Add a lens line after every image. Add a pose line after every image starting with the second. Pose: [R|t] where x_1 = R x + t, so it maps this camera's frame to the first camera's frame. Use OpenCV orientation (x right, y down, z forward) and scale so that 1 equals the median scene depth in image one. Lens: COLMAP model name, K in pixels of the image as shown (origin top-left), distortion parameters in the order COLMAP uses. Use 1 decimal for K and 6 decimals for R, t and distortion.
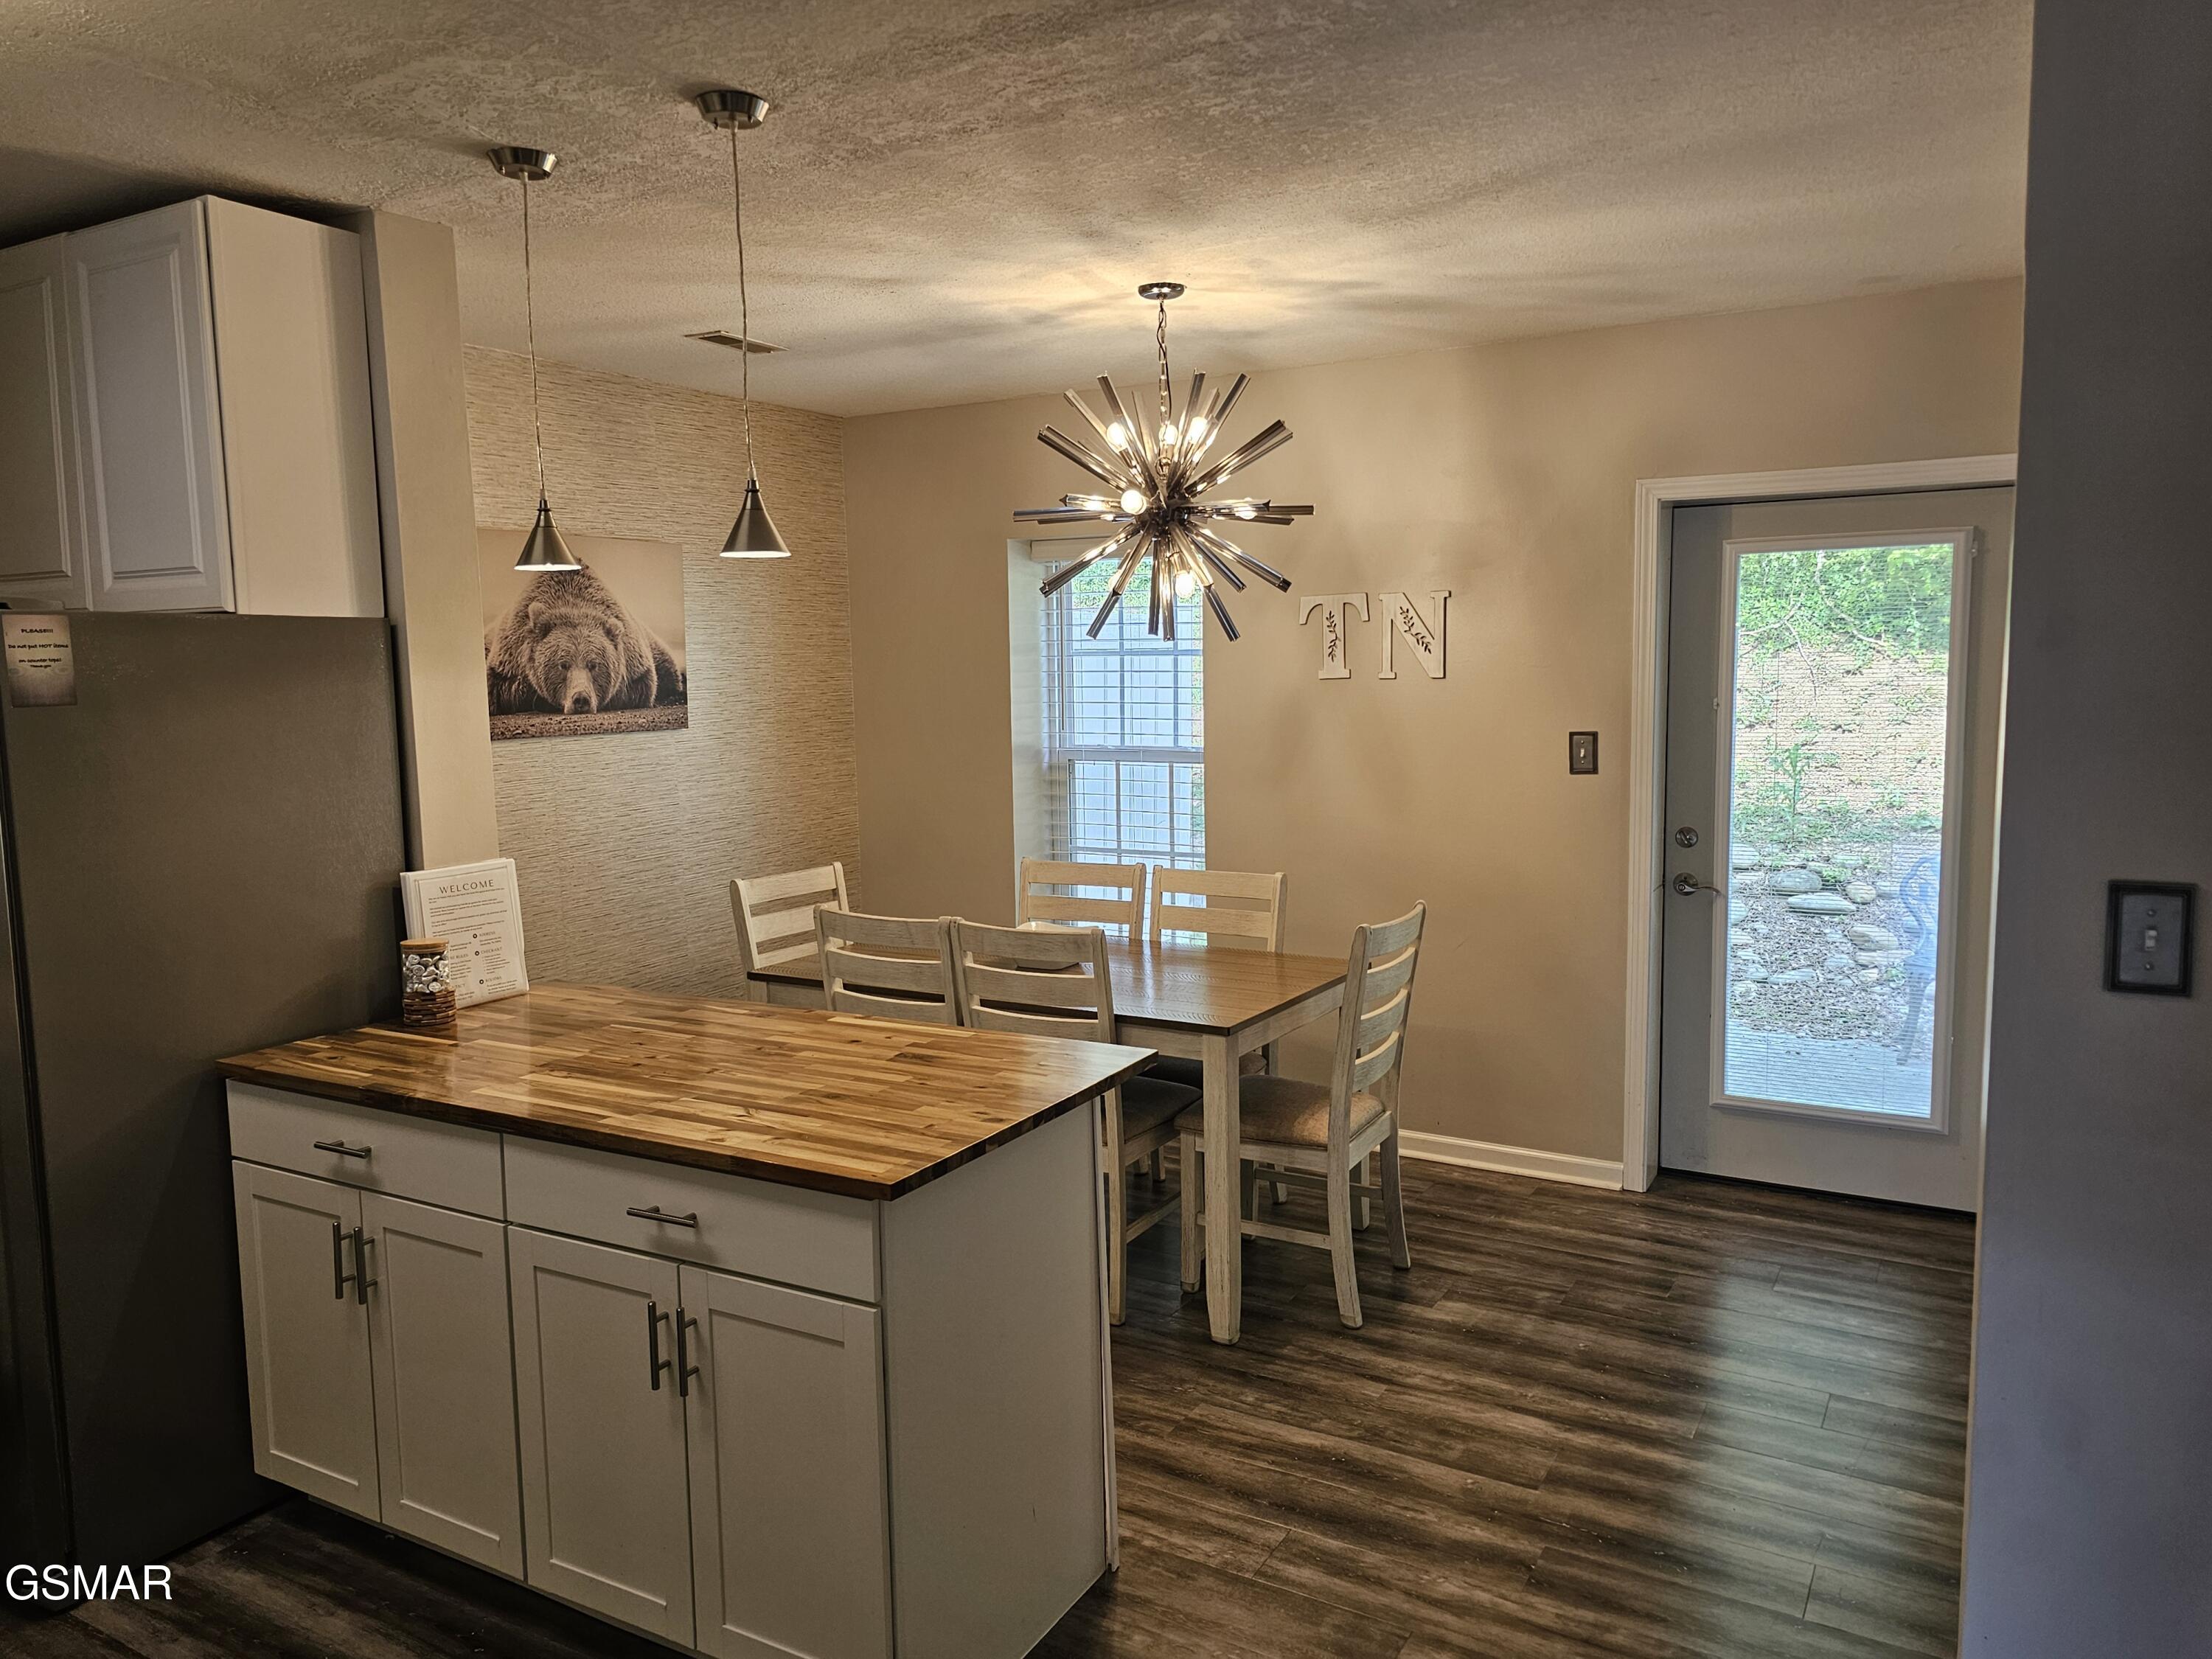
lens RADIAL K [[1549.8, 0, 1104.6], [0, 1549.8, 839.4], [0, 0, 1]] dist [0.051248, -0.043459]
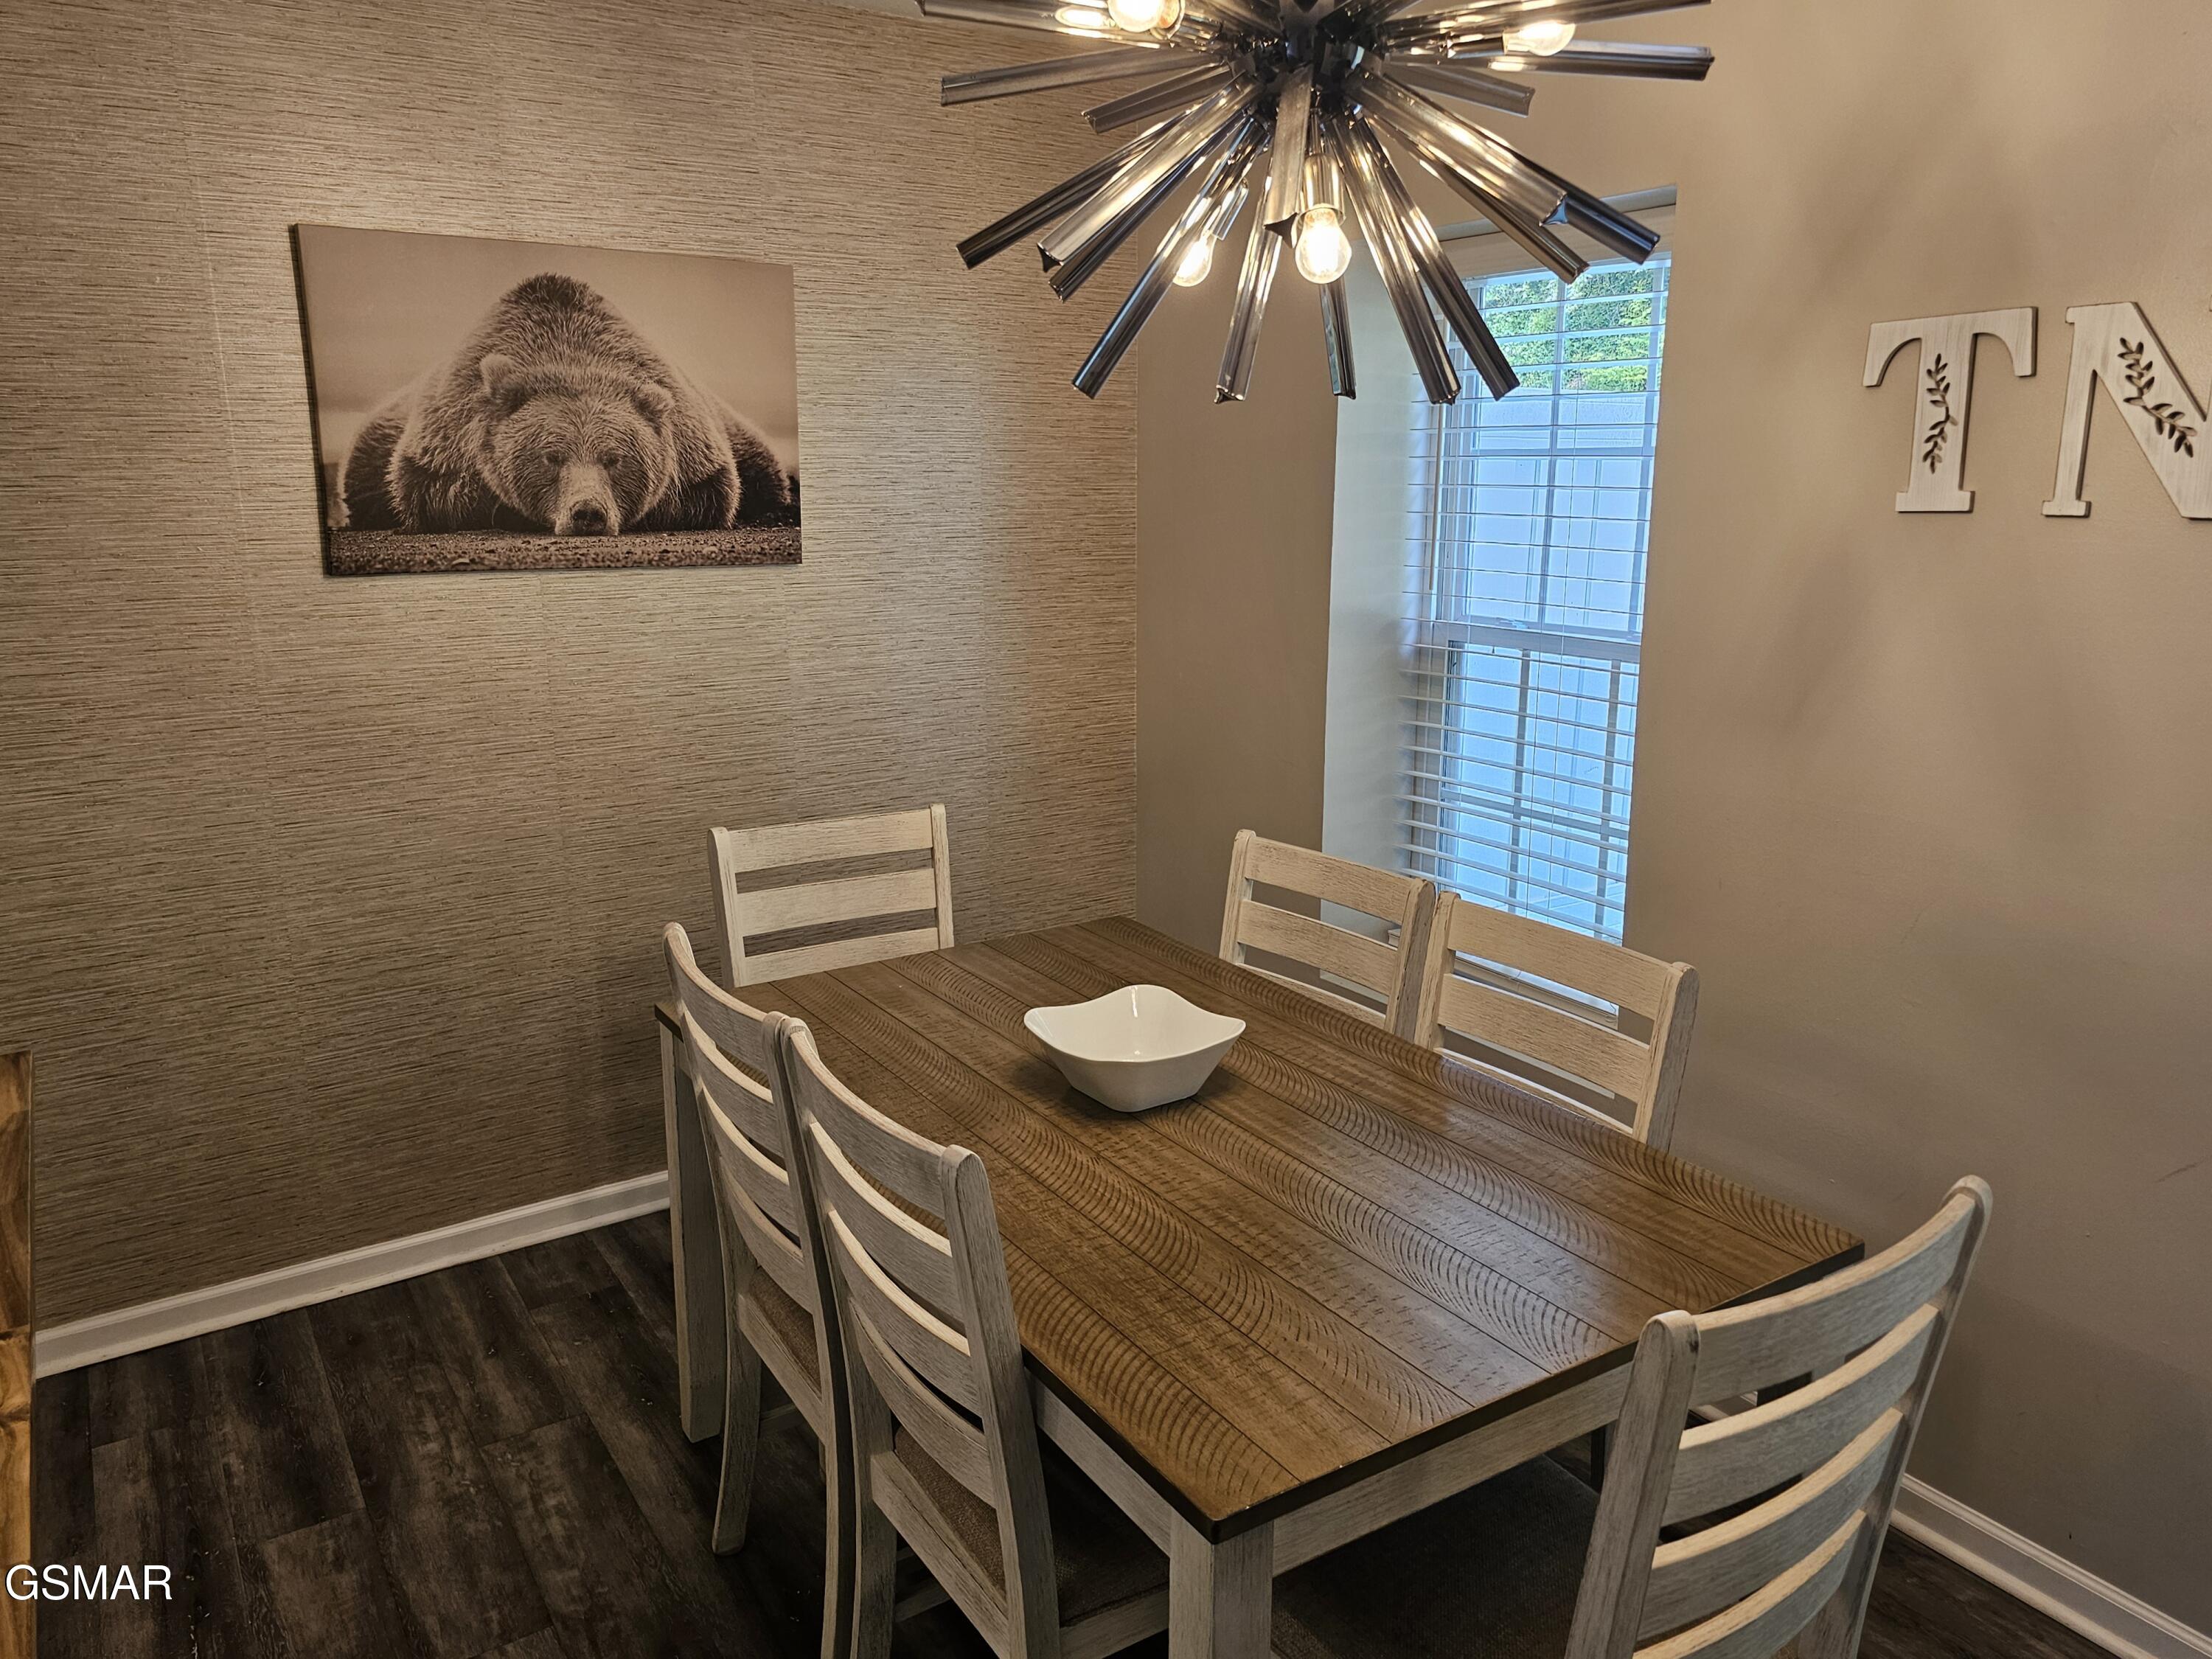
lens RADIAL K [[1549.8, 0, 1106.7], [0, 1549.8, 805.6], [0, 0, 1]] dist [0.051248, -0.043459]
pose [[0.896129, 0.110755, -0.429752, 0.139513], [-0.069146, 0.991377, 0.111312, -0.055081], [0.438375, -0.070034, 0.896060, 0.497140]]
